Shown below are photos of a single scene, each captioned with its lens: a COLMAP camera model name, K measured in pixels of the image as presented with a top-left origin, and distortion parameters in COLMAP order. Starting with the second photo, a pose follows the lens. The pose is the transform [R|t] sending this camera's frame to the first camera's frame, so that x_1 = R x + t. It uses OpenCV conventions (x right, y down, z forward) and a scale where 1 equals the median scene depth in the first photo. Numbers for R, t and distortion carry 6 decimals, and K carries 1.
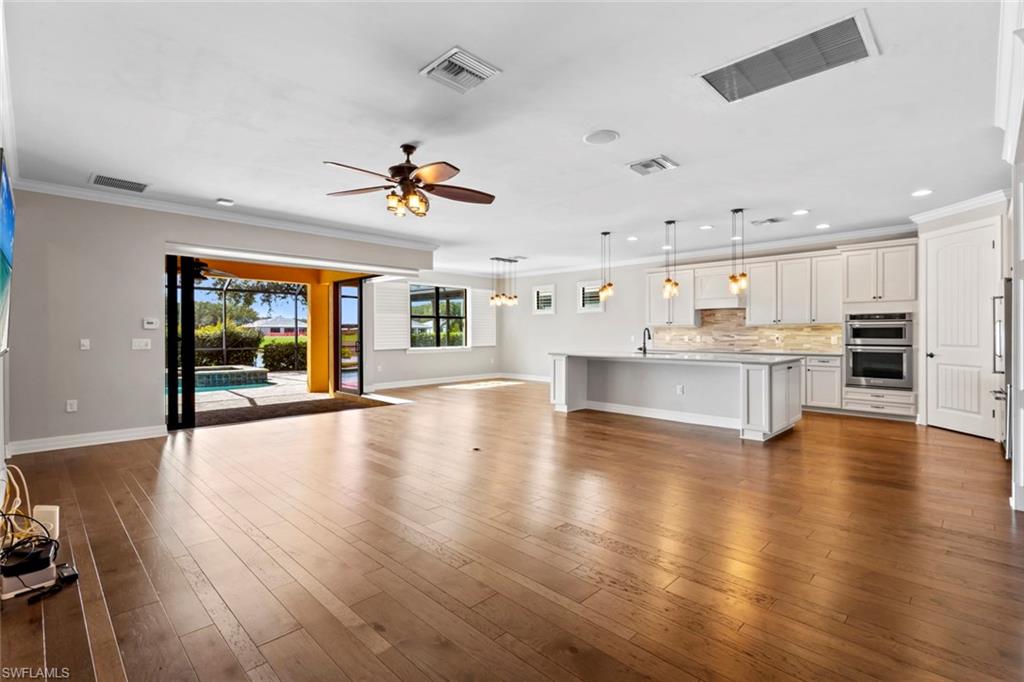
lens RADIAL K [[473.0, 0, 511.1], [0, 473.0, 334.8], [0, 0, 1]] dist [0.005146, -0.001829]
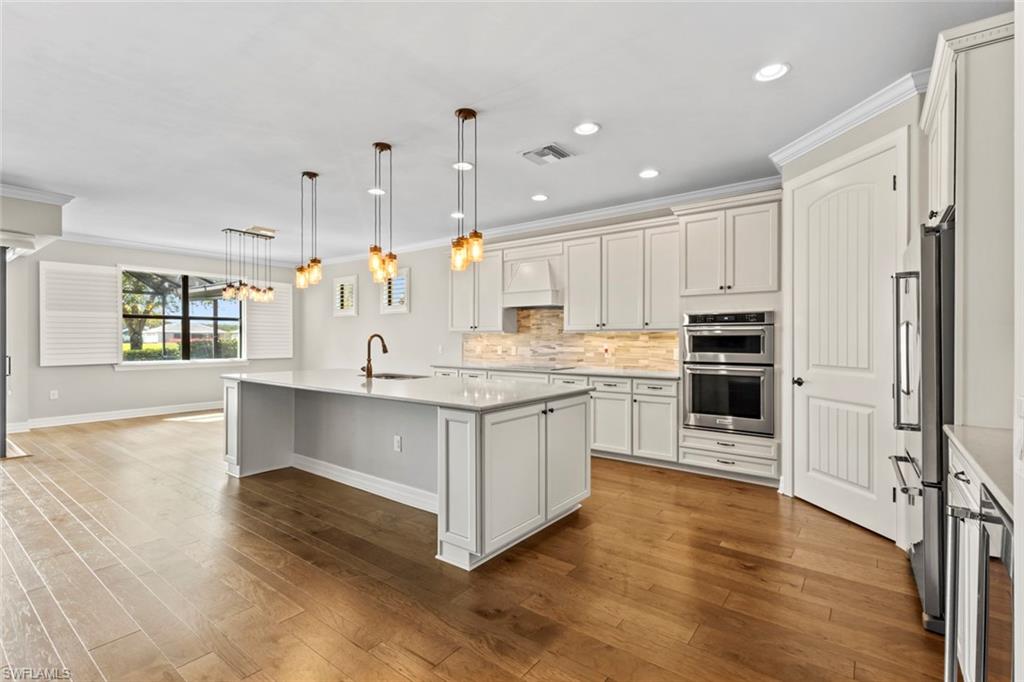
lens RADIAL K [[473.0, 0, 511.9], [0, 473.0, 341.7], [0, 0, 1]] dist [0.005146, -0.001829]
pose [[0.991414, 0.003675, 0.130707, 0.394515], [-0.003642, 0.999993, -0.000492, -0.005394], [-0.130708, 0.000011, 0.991421, 0.400202]]
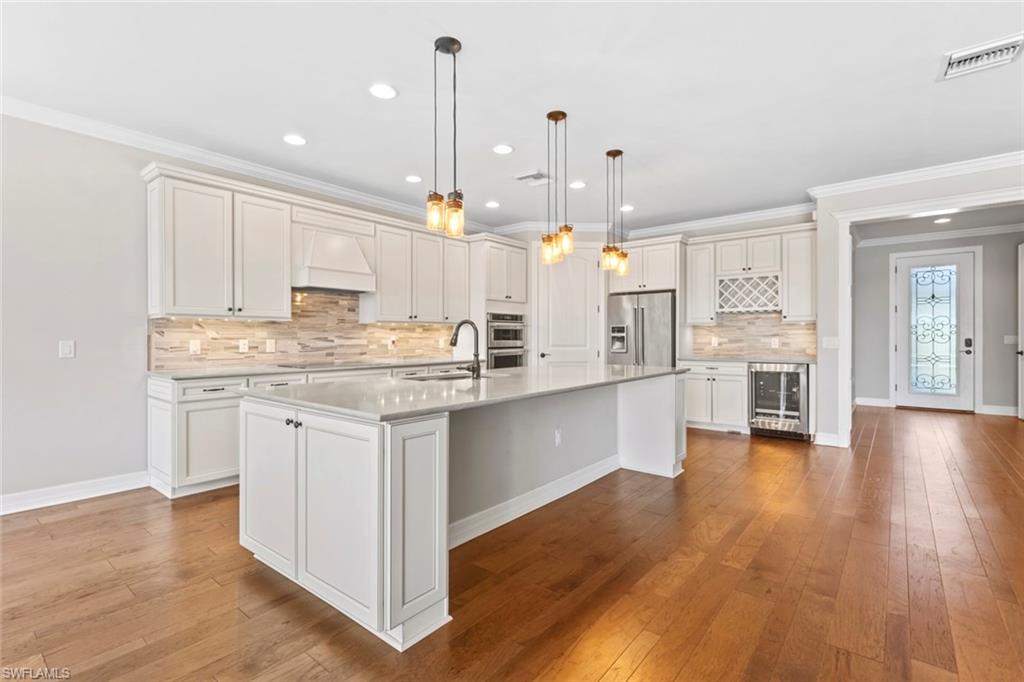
lens RADIAL K [[473.0, 0, 510.0], [0, 473.0, 345.4], [0, 0, 1]] dist [0.005146, -0.001829]
pose [[-0.097173, -0.016762, 0.995126, -0.164195], [0.004684, 0.999839, 0.017299, 0.001360], [-0.995256, 0.006342, -0.097079, 1.045554]]
